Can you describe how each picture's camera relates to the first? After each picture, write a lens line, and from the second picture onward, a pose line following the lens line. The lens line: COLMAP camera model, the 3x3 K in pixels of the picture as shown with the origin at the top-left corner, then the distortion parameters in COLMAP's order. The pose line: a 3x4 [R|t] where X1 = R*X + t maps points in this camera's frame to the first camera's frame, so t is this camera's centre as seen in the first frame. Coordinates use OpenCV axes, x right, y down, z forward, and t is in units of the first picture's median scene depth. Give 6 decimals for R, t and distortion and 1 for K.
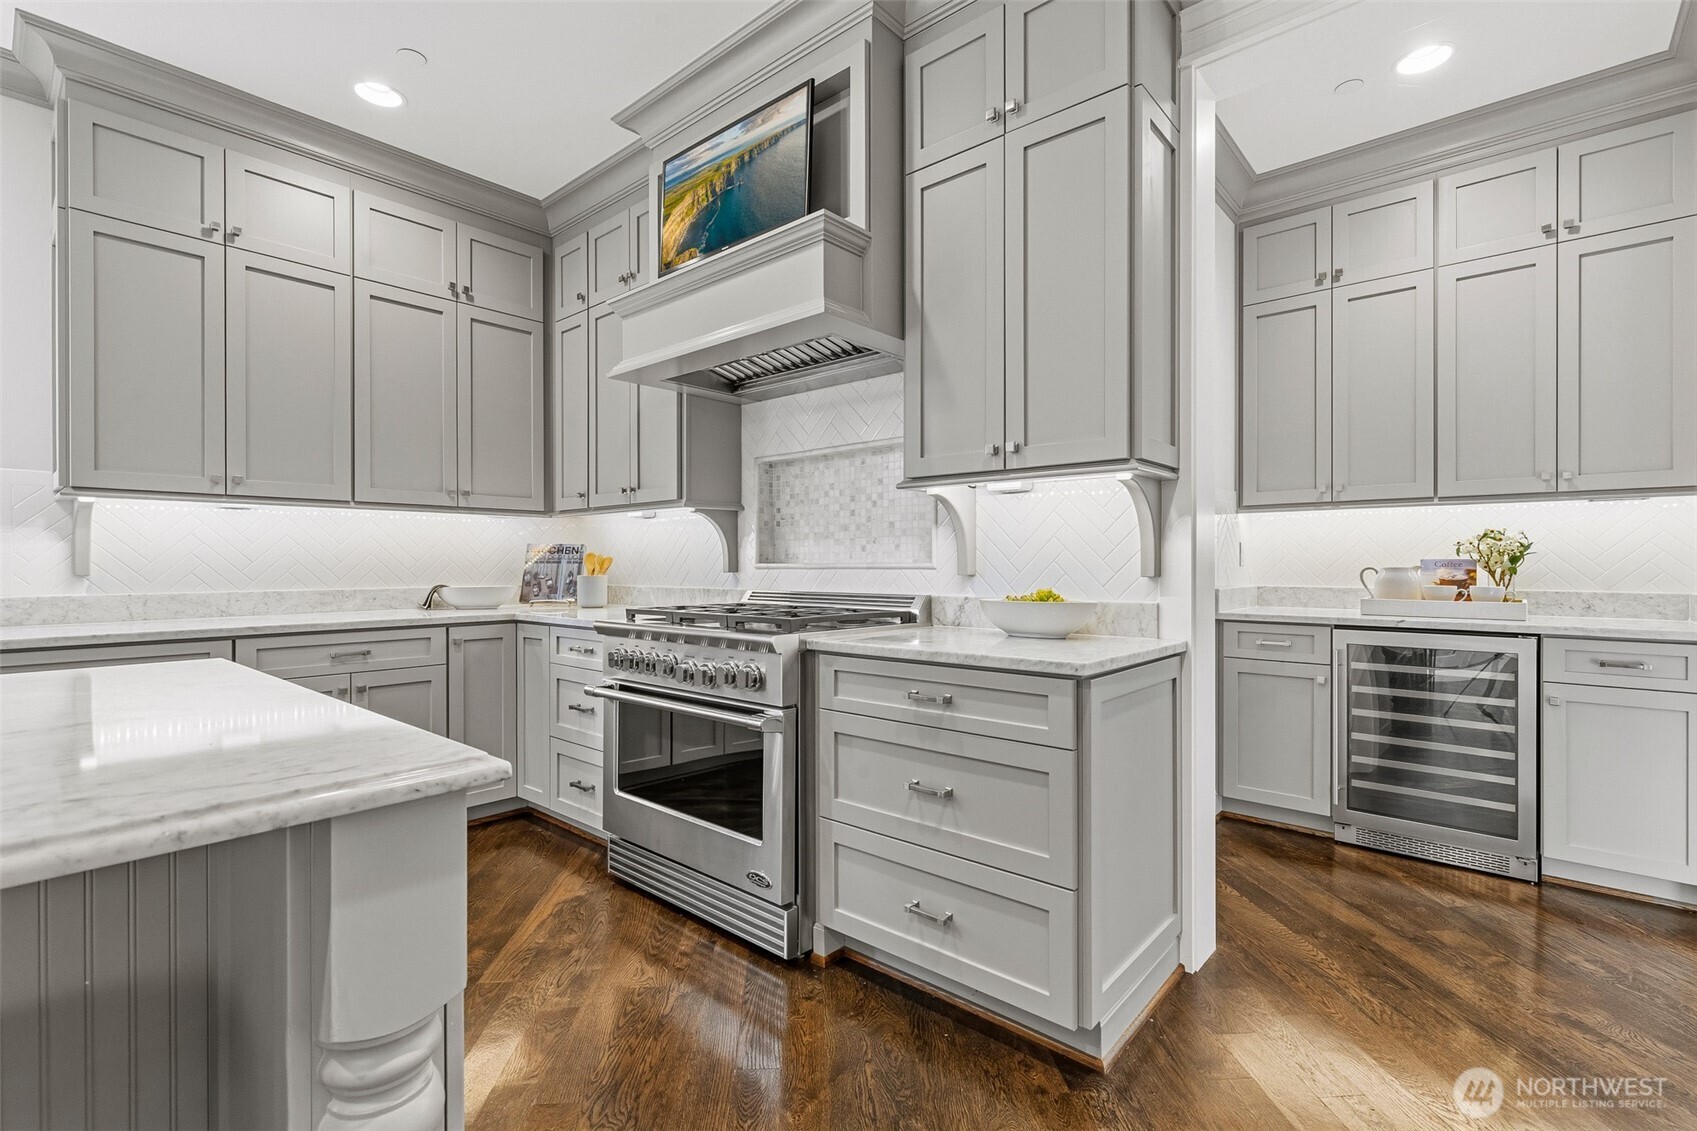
lens RADIAL K [[773.7, 0, 848.5], [0, 773.7, 565.5], [0, 0, 1]] dist [-0.001989, -0.000651]
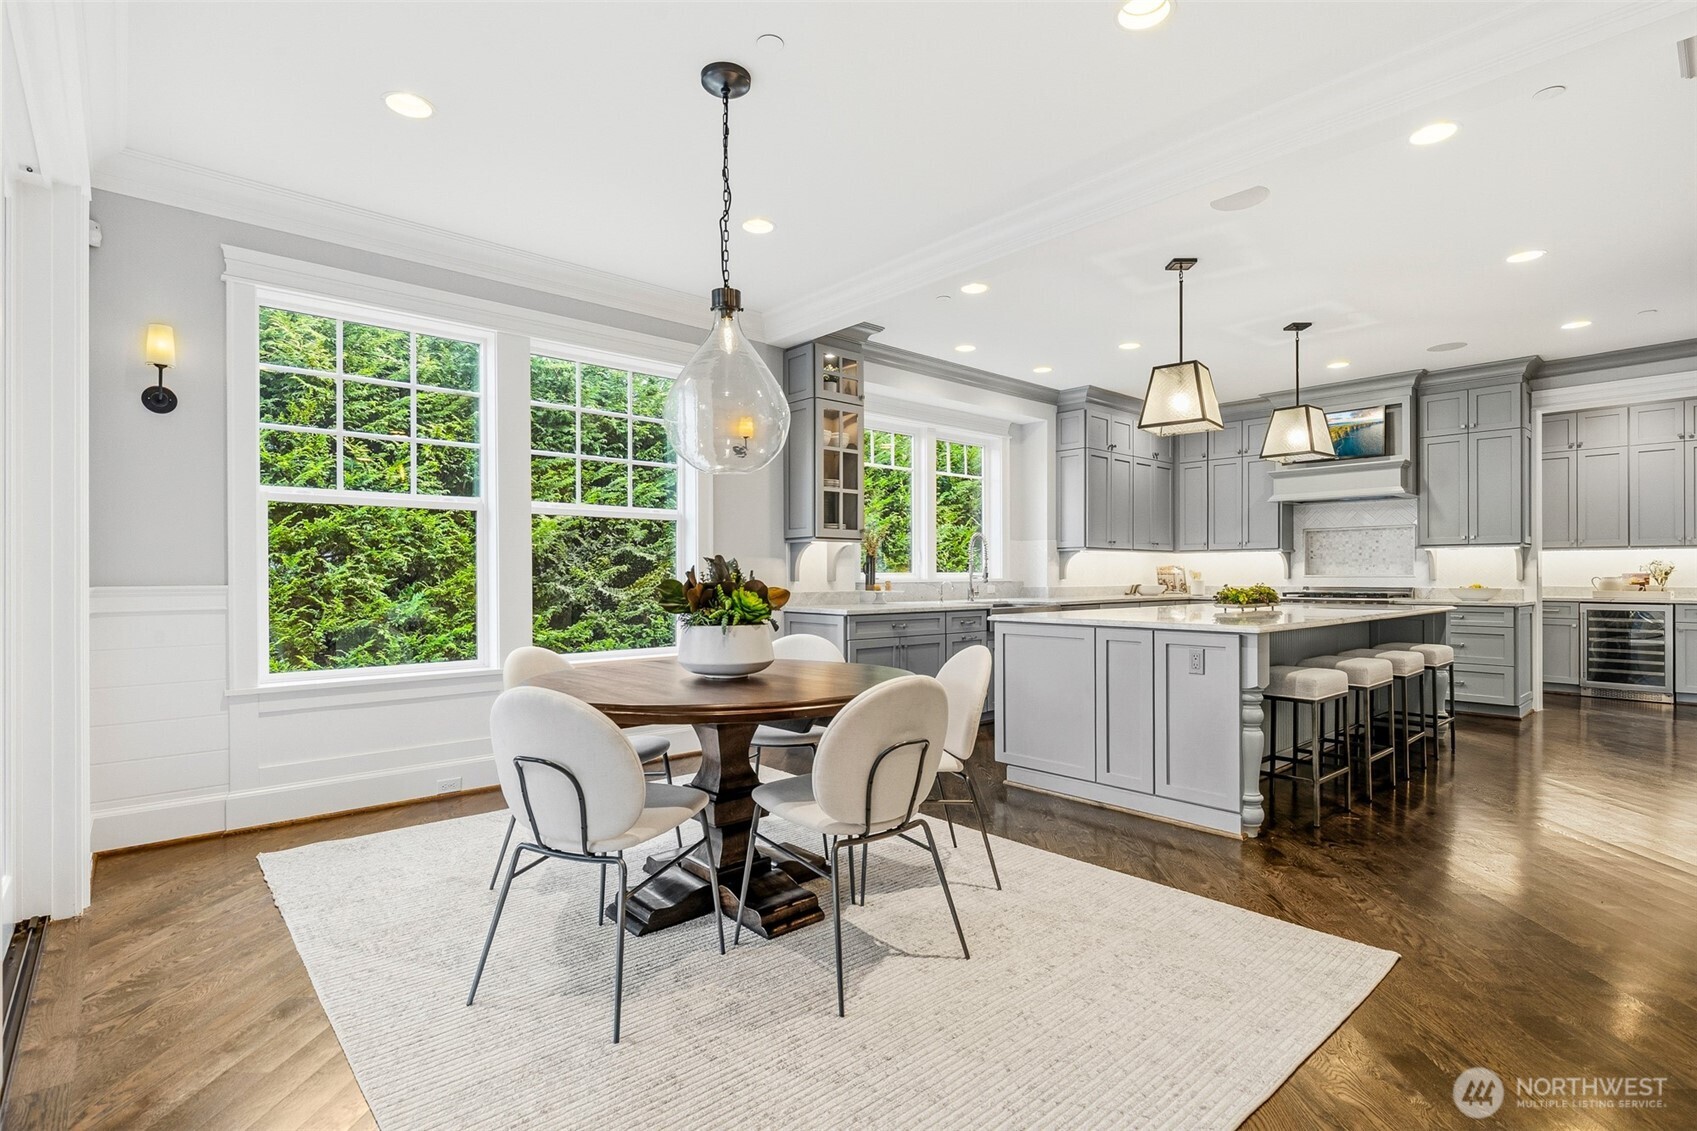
lens RADIAL K [[816.9, 0, 849.2], [0, 816.9, 575.9], [0, 0, 1]] dist [-0.001251, 0.000055]
pose [[0.992656, 0.001046, -0.120966, -1.395740], [-0.001089, 0.999999, -0.000290, 0.002944], [0.120965, 0.000419, 0.992657, -1.889905]]
